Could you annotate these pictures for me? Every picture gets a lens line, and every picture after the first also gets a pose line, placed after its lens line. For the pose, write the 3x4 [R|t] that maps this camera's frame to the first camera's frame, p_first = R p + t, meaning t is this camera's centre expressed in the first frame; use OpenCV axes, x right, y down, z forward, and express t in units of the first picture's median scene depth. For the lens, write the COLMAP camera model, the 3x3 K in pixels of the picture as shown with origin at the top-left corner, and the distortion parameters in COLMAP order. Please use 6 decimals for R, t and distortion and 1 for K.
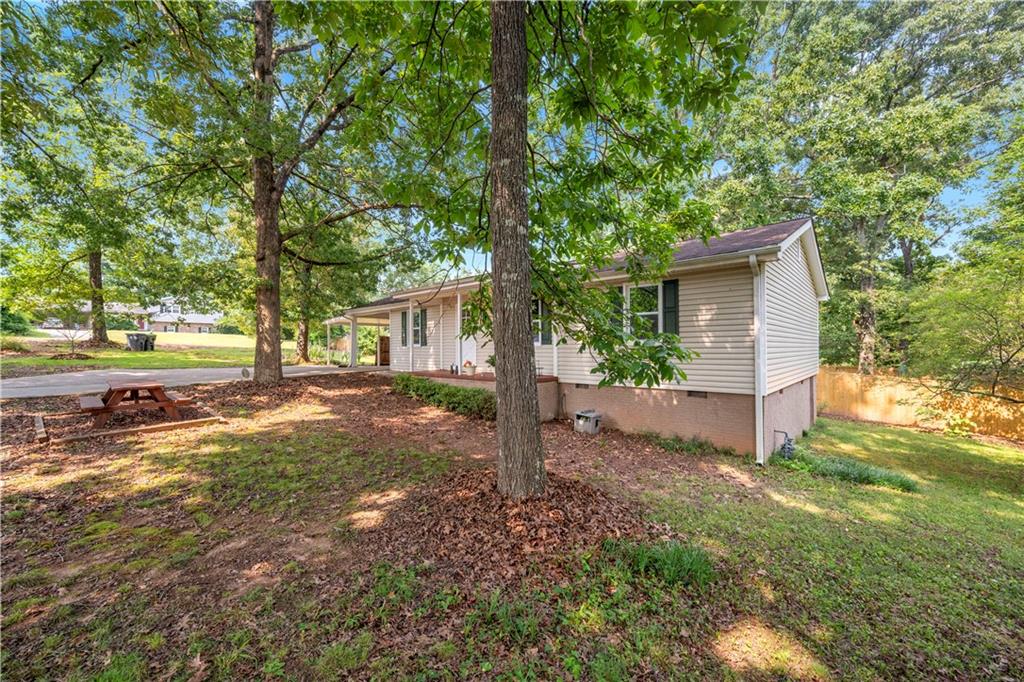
lens RADIAL K [[401.3, 0, 512.0], [0, 401.3, 341.0], [0, 0, 1]] dist [-0.000007, -0.000211]
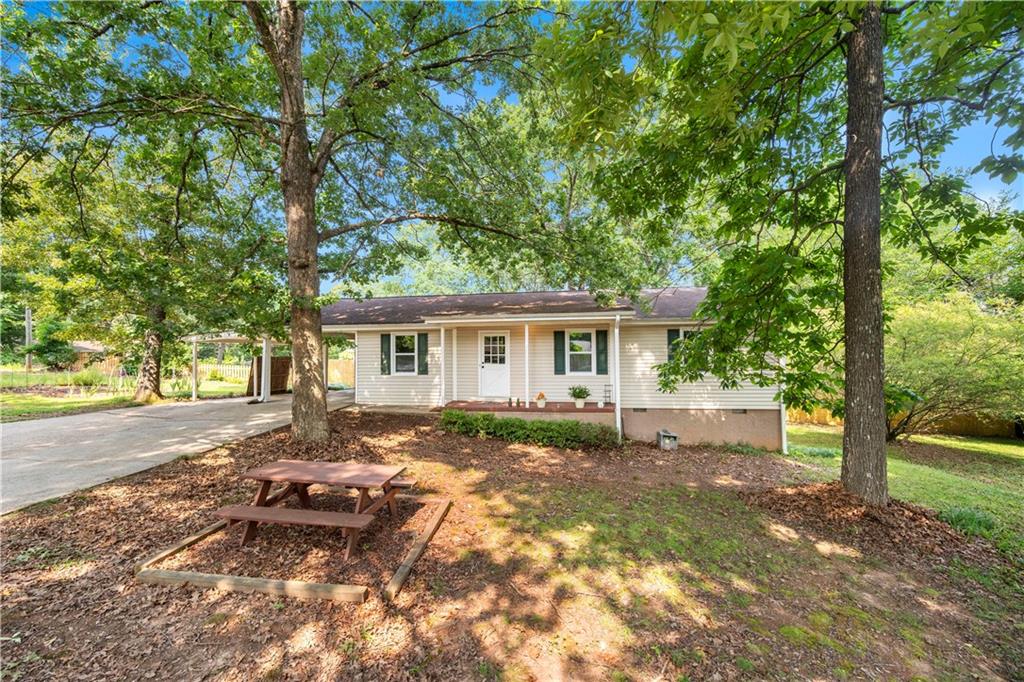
lens RADIAL K [[401.3, 0, 512.0], [0, 401.3, 341.0], [0, 0, 1]] dist [-0.000007, -0.000211]
pose [[0.825625, 0.013351, 0.564062, -0.725544], [-0.004763, 0.999849, -0.016695, -0.062438], [-0.564200, 0.011097, 0.825564, 0.213231]]
